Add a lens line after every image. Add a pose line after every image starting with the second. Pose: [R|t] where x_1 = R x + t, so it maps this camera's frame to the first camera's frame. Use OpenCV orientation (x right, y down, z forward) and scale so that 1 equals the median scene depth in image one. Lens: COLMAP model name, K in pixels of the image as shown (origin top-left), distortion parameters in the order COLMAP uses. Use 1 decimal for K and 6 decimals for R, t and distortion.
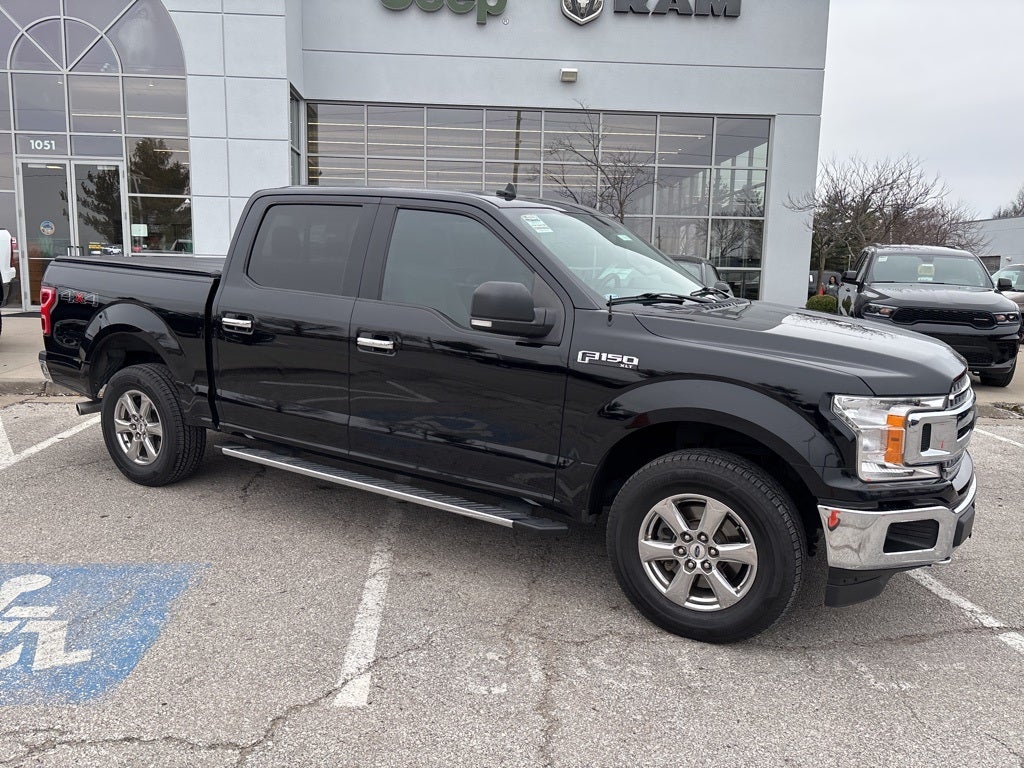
lens RADIAL K [[774.1, 0, 508.3], [0, 774.1, 390.7], [0, 0, 1]] dist [0.048070, -0.057444]
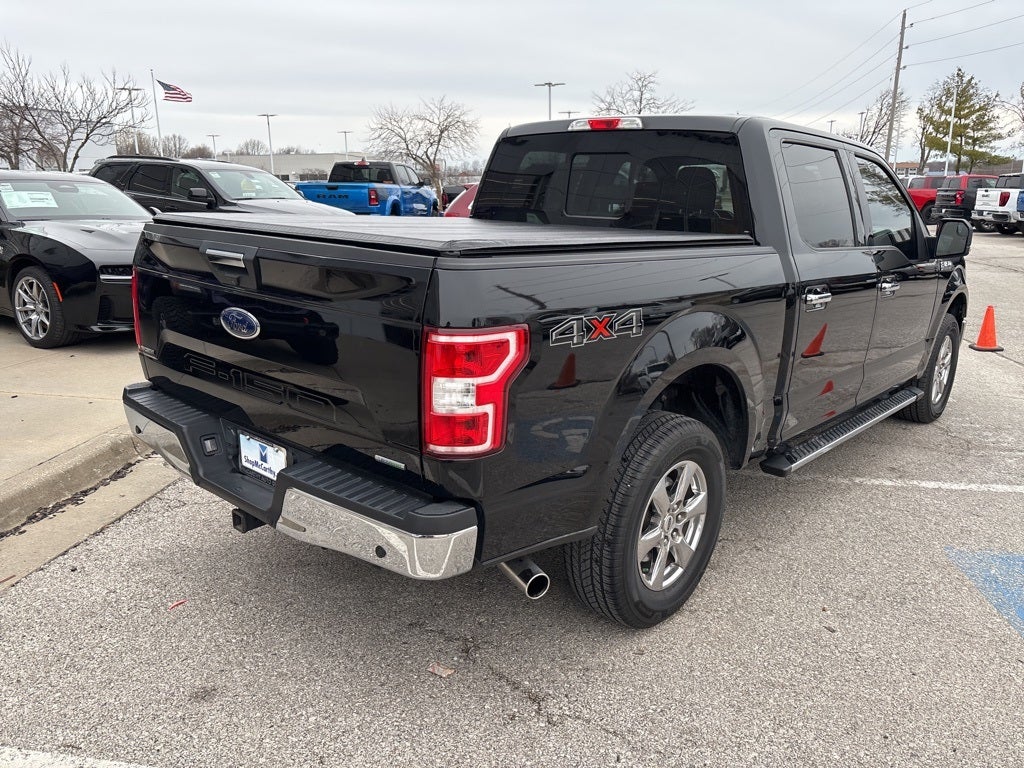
lens RADIAL K [[774.1, 0, 508.9], [0, 774.1, 385.8], [0, 0, 1]] dist [0.048070, -0.057444]
pose [[0.194570, -0.270549, 0.942839, -1.354226], [0.156831, 0.957424, 0.242370, -0.279116], [-0.968270, 0.100709, 0.228716, 1.309237]]
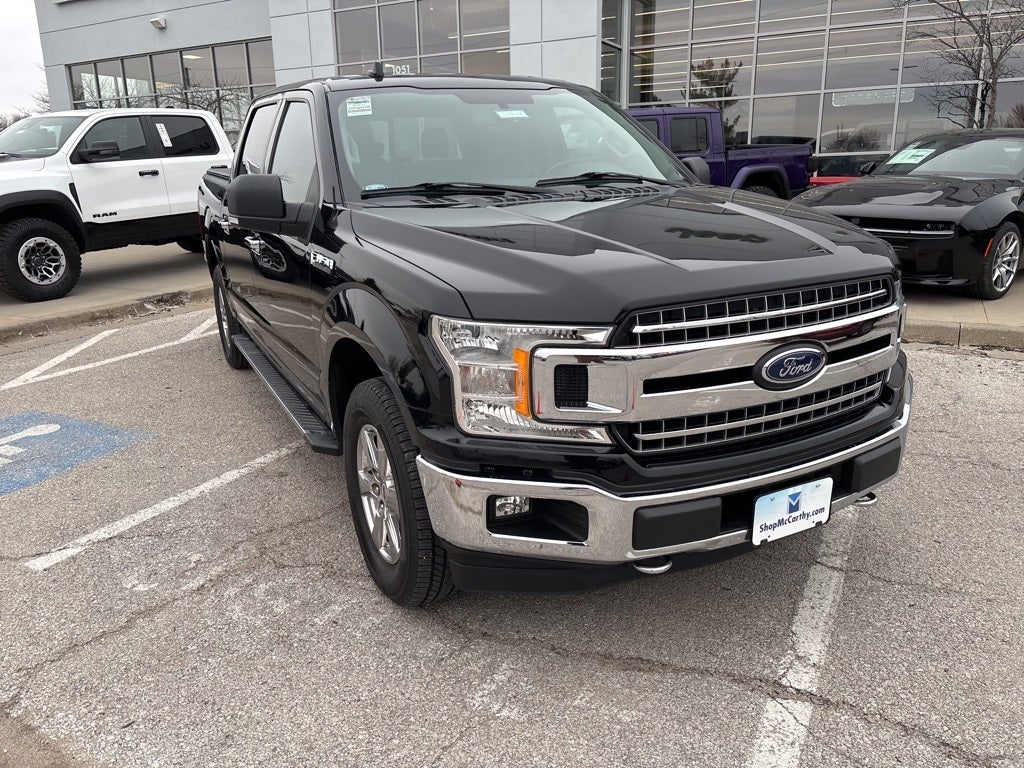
lens RADIAL K [[774.1, 0, 508.7], [0, 774.1, 388.8], [0, 0, 1]] dist [0.048070, -0.057444]
pose [[0.845294, 0.103396, -0.524202, 0.677773], [-0.042073, 0.990931, 0.127613, -0.017252], [0.532643, -0.085816, 0.841978, 0.315486]]
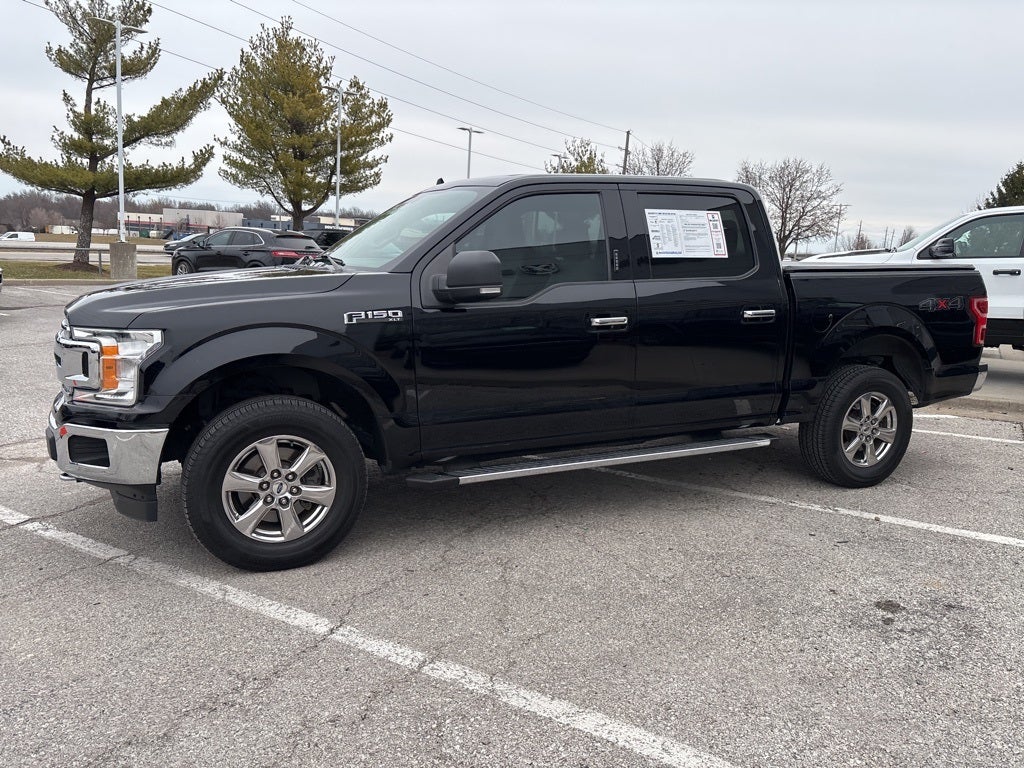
lens RADIAL K [[774.1, 0, 505.7], [0, 774.1, 387.0], [0, 0, 1]] dist [0.048070, -0.057444]
pose [[-0.571463, 0.091472, -0.815514, 1.057867], [-0.184960, 0.953841, 0.236596, -0.277087], [0.799512, 0.286043, -0.528166, 1.958030]]
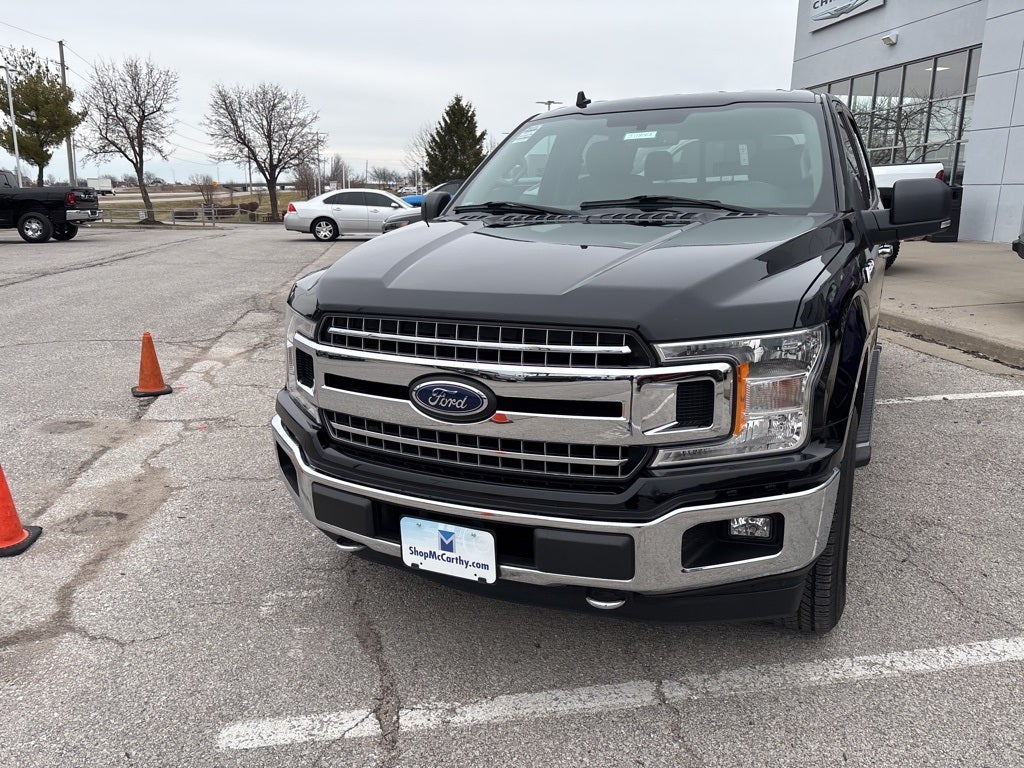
lens RADIAL K [[774.1, 0, 505.0], [0, 774.1, 386.9], [0, 0, 1]] dist [0.048070, -0.057444]
pose [[0.080073, 0.215746, -0.973161, 1.099071], [-0.151908, 0.967533, 0.202000, -0.096634], [0.985146, 0.131657, 0.110247, 0.900250]]
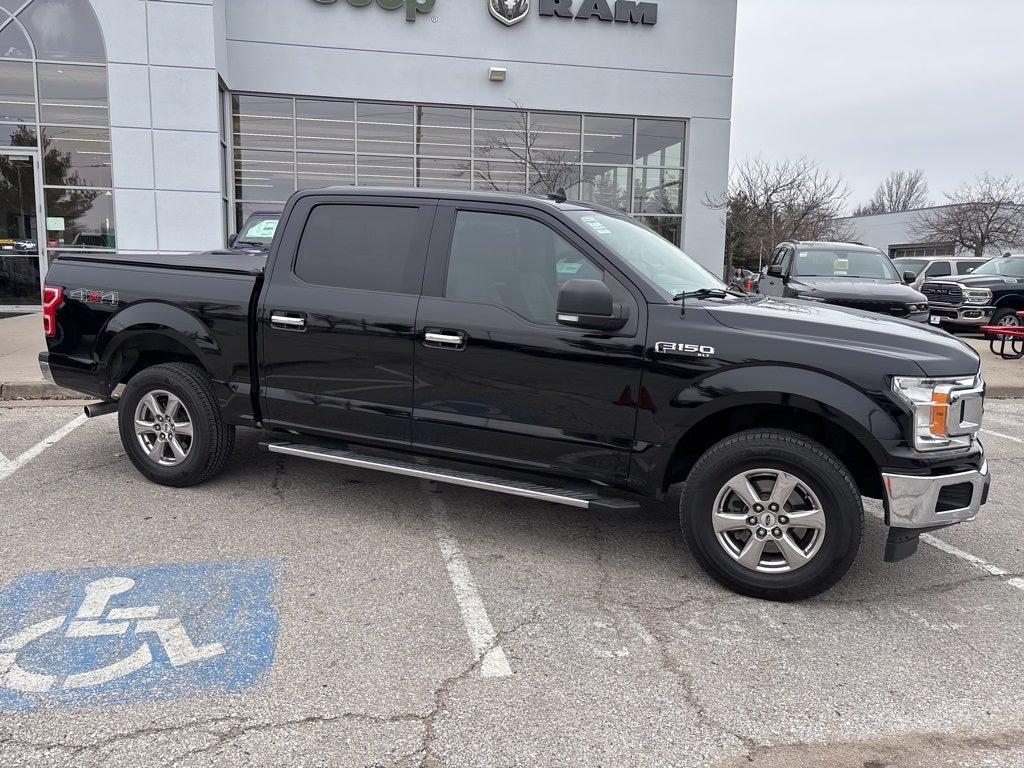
lens RADIAL K [[774.1, 0, 508.4], [0, 774.1, 377.7], [0, 0, 1]] dist [0.048070, -0.057444]
pose [[0.990410, -0.022532, 0.136311, -0.235026], [0.023579, 0.999703, -0.006077, 0.000123], [-0.136133, 0.009233, 0.990648, -0.050613]]
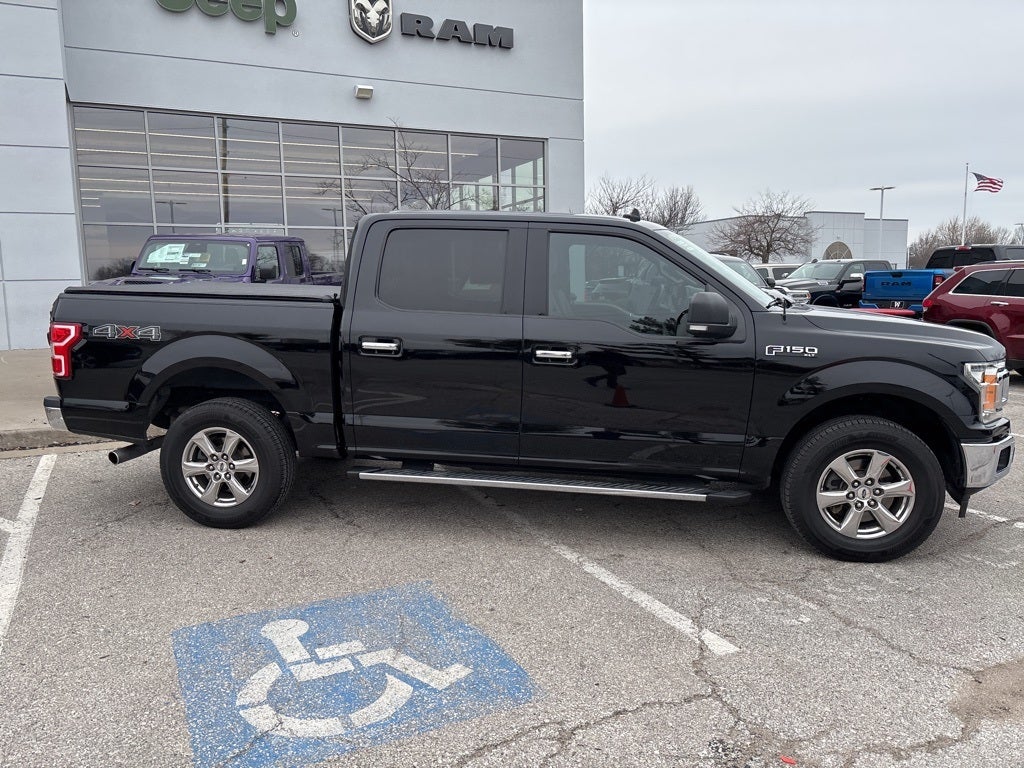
lens RADIAL K [[774.1, 0, 509.4], [0, 774.1, 389.8], [0, 0, 1]] dist [0.048070, -0.057444]
pose [[0.923674, -0.086959, 0.373180, -0.663786], [0.092456, 0.995712, 0.003181, -0.021180], [-0.371857, 0.031565, 0.927753, 0.006875]]
